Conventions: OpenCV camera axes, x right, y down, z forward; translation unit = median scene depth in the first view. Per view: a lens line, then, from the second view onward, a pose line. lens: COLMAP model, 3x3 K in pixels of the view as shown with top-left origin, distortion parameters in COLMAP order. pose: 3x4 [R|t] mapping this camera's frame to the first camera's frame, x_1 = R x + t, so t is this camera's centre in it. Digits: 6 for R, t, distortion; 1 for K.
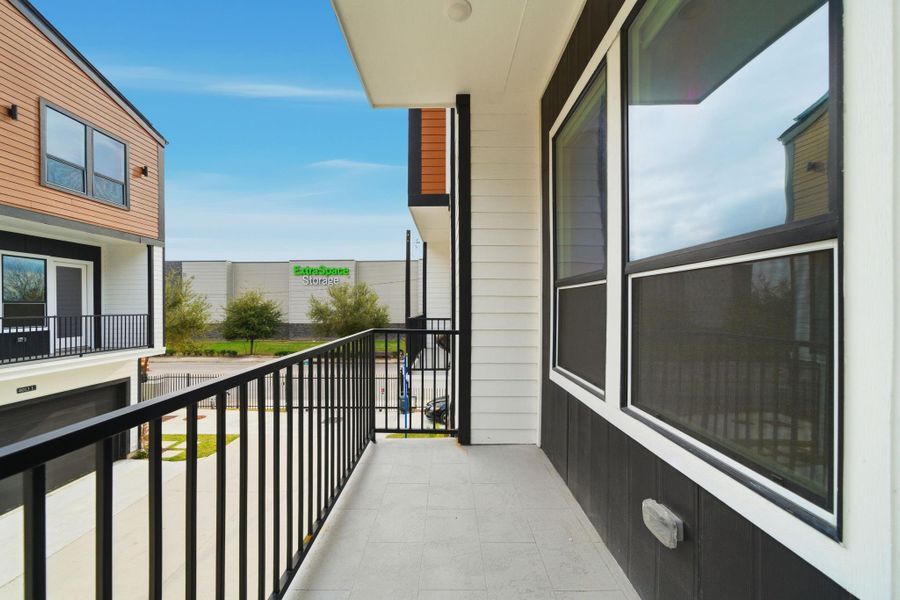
lens RADIAL K [[327.3, 0, 449.4], [0, 327.3, 306.0], [0, 0, 1]] dist [0.000390, 0.000095]
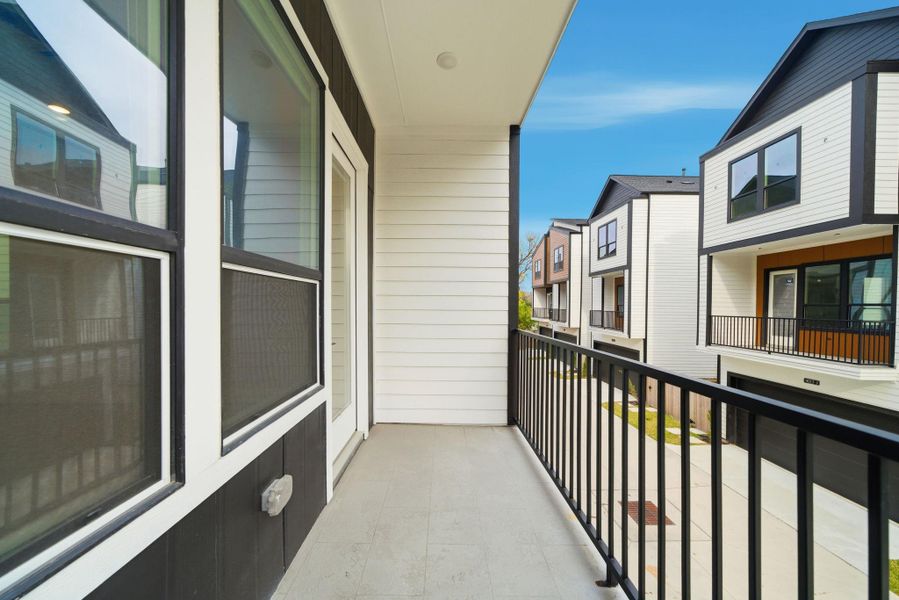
lens RADIAL K [[326.9, 0, 448.9], [0, 326.9, 306.0], [0, 0, 1]] dist [0.000390, 0.000095]
pose [[-0.999898, -0.011948, -0.007816, -0.004234], [-0.011996, 0.999909, 0.006150, -0.003780], [0.007741, 0.006243, -0.999951, 2.121893]]
